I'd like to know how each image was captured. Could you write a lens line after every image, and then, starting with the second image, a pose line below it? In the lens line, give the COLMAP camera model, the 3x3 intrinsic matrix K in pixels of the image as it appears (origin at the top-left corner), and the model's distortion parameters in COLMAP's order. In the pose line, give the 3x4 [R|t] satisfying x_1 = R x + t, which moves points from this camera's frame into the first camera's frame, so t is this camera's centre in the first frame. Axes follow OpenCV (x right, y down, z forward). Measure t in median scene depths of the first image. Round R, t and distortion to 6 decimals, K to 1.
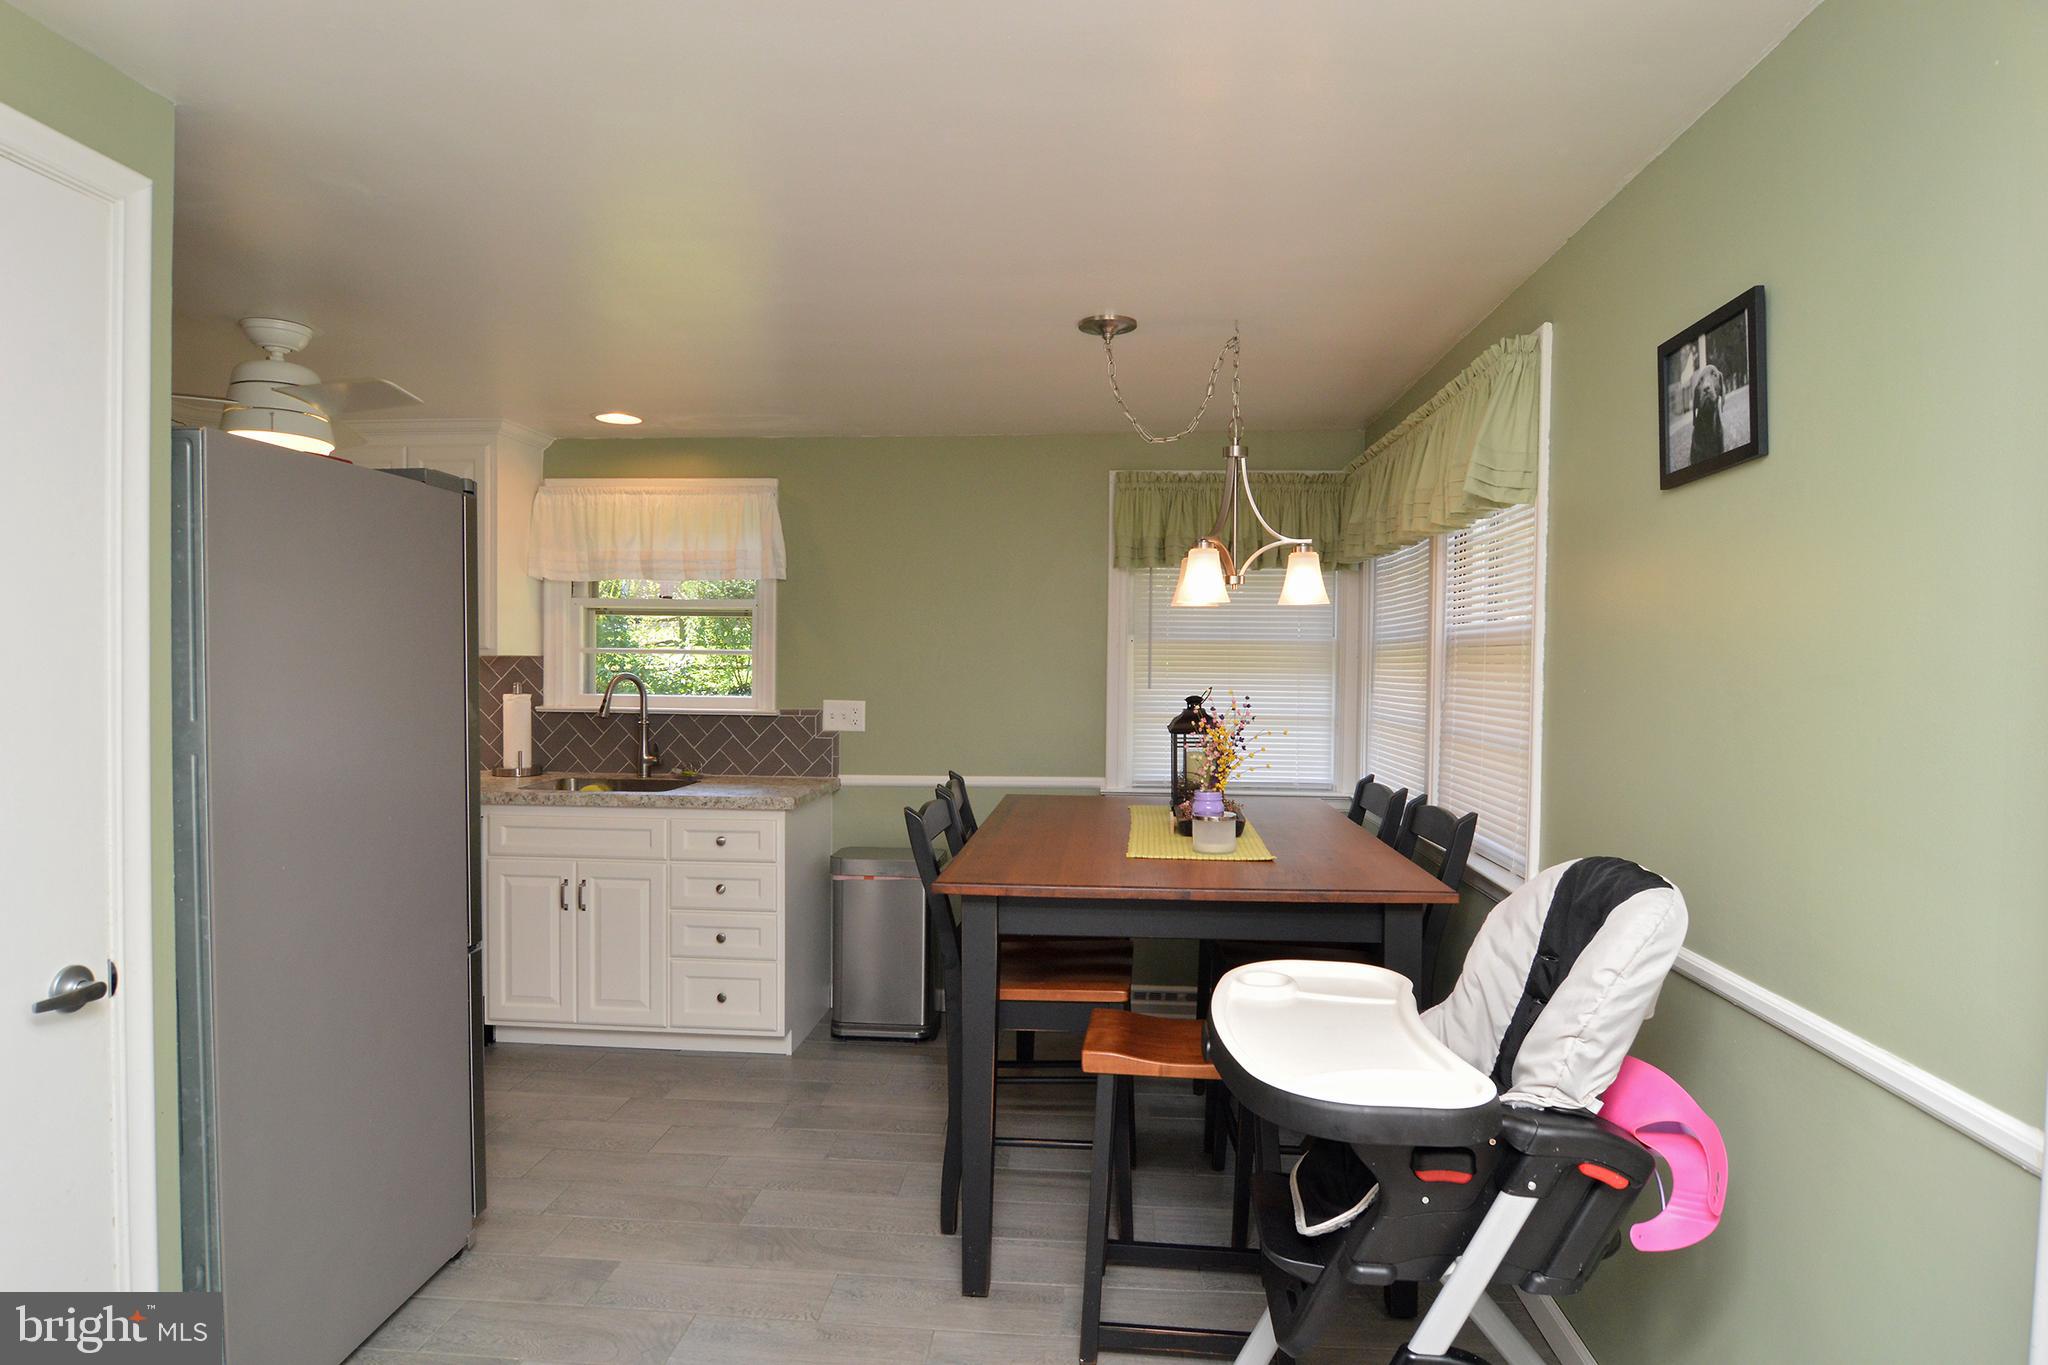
lens RADIAL K [[1126.7, 0, 1026.5], [0, 1126.7, 681.3], [0, 0, 1]] dist [-0.008397, -0.006025]
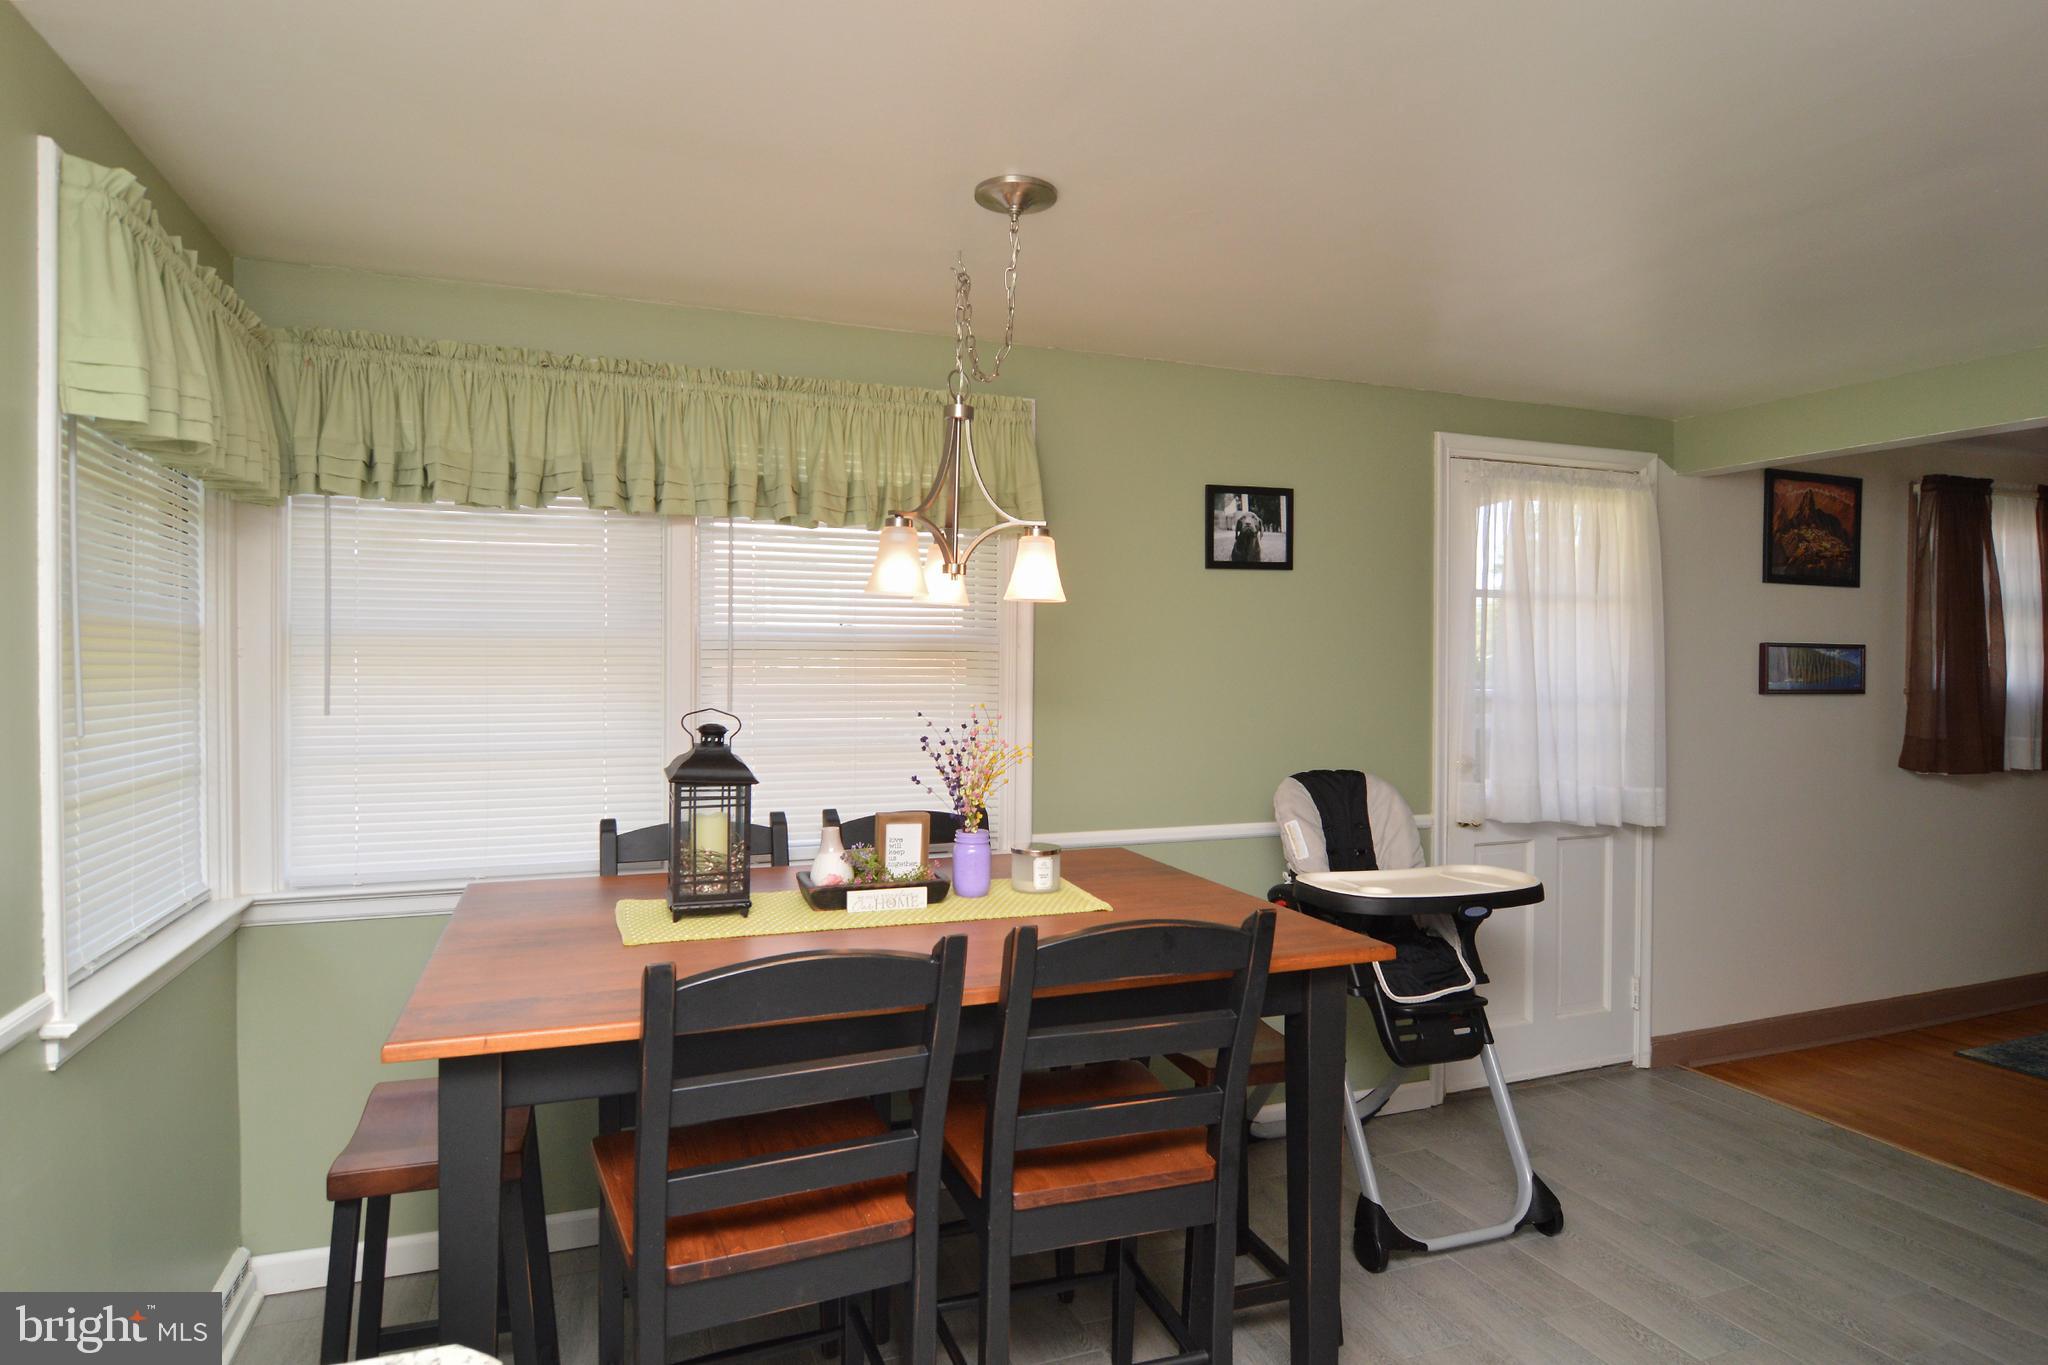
lens RADIAL K [[1126.7, 0, 1026.6], [0, 1126.7, 689.8], [0, 0, 1]] dist [-0.008397, -0.006025]
pose [[-0.437743, -0.031563, 0.898546, -0.469307], [0.006064, 0.999257, 0.038055, -0.027720], [-0.899080, 0.022108, -0.437227, 1.080117]]
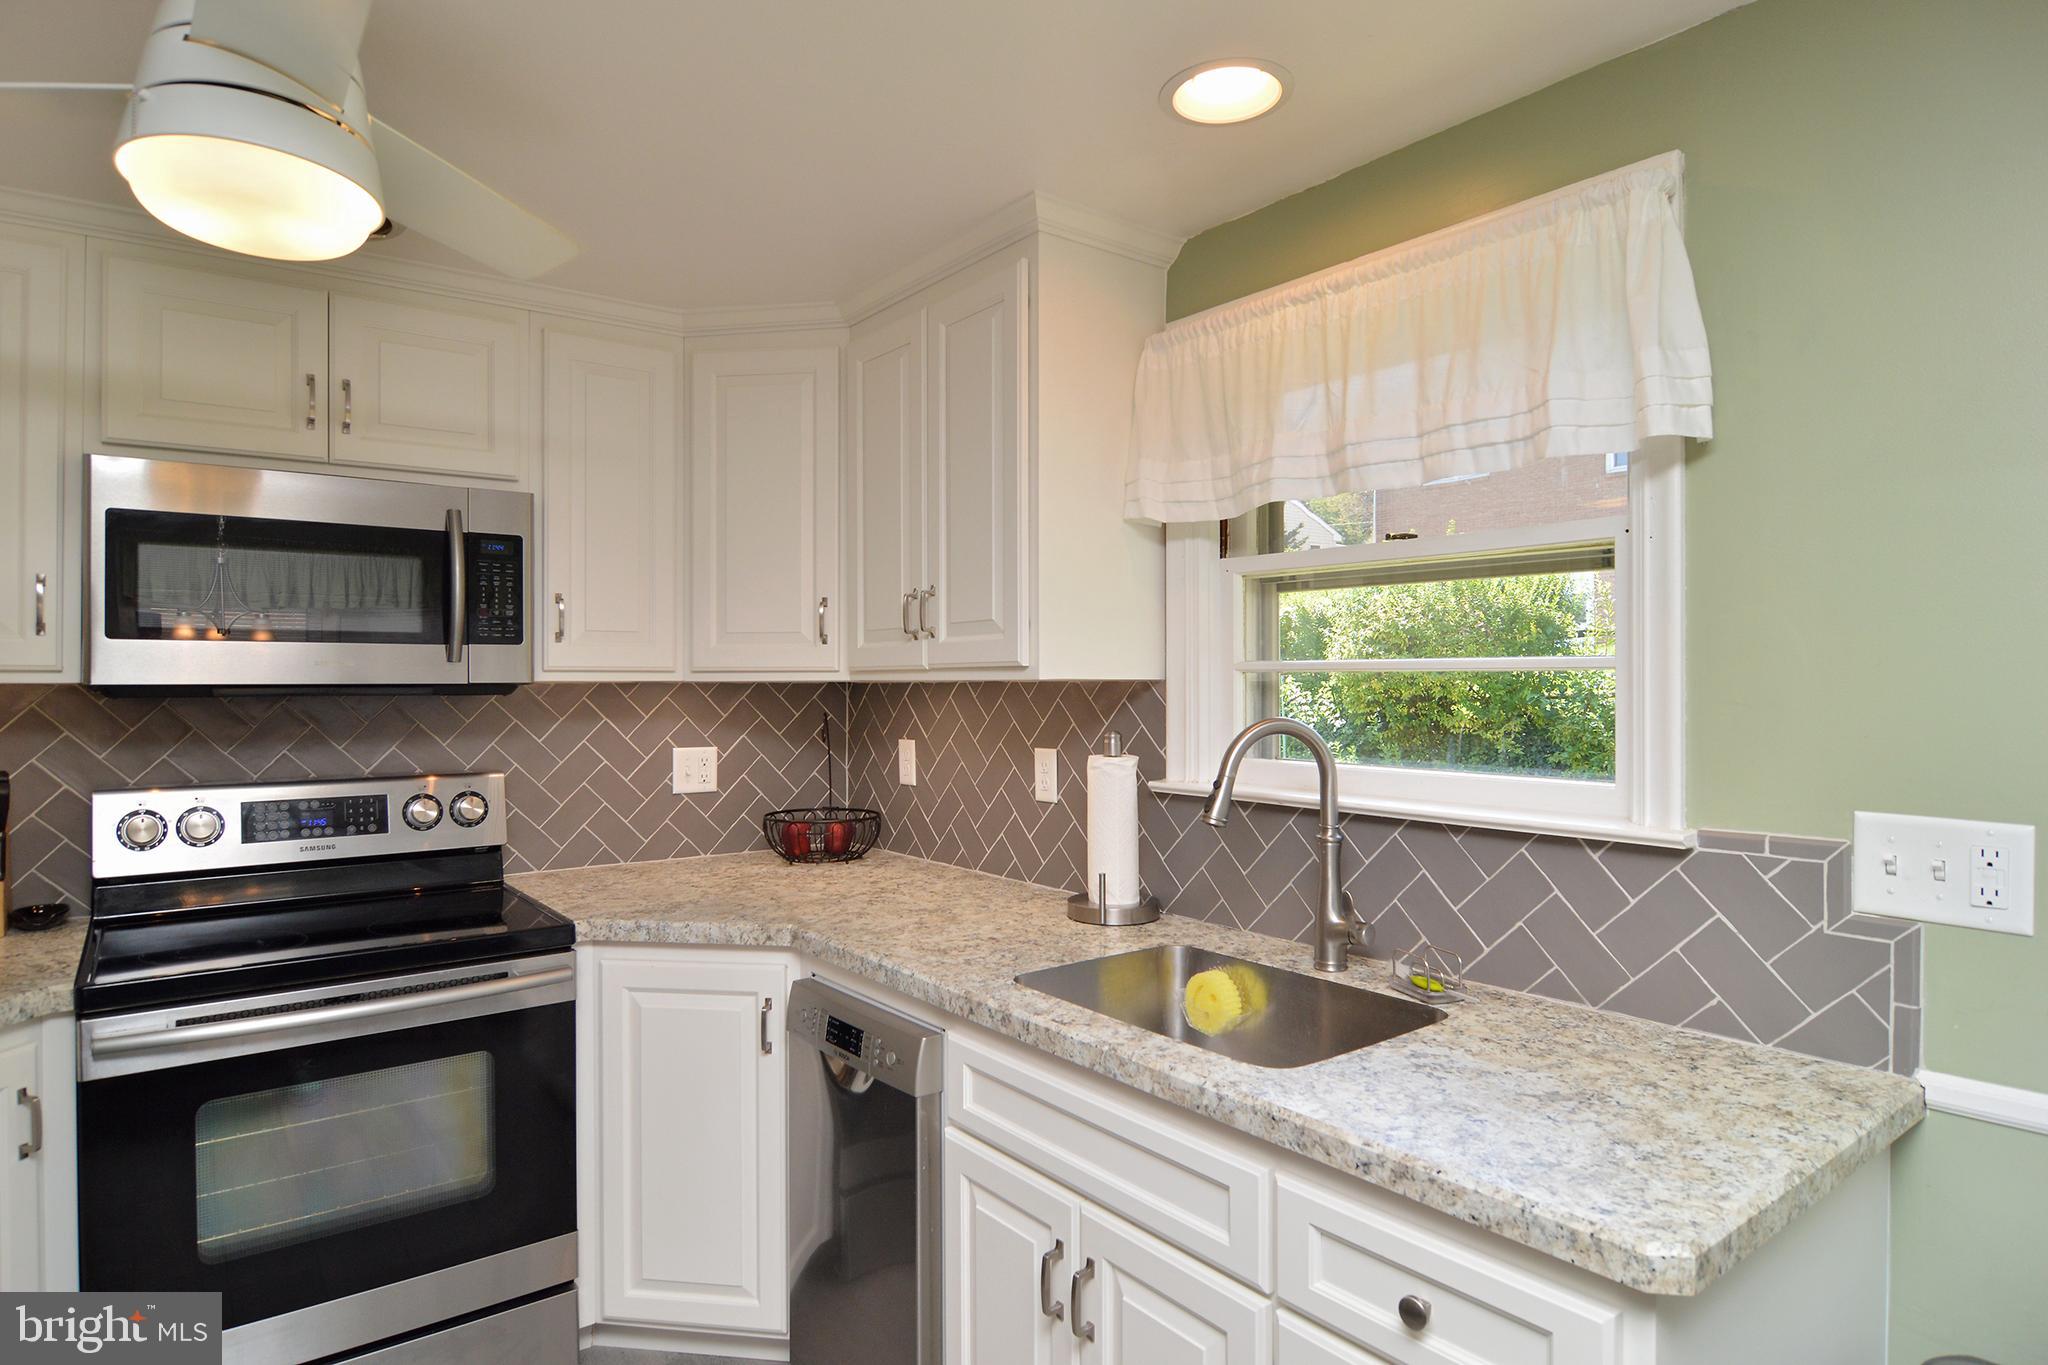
lens RADIAL K [[1126.7, 0, 1017.7], [0, 1126.7, 677.2], [0, 0, 1]] dist [-0.008397, -0.006025]
pose [[0.683921, -0.013065, -0.729439, -0.143578], [-0.005248, 0.999726, -0.022826, -0.015306], [0.729537, 0.019439, 0.683665, 0.790639]]
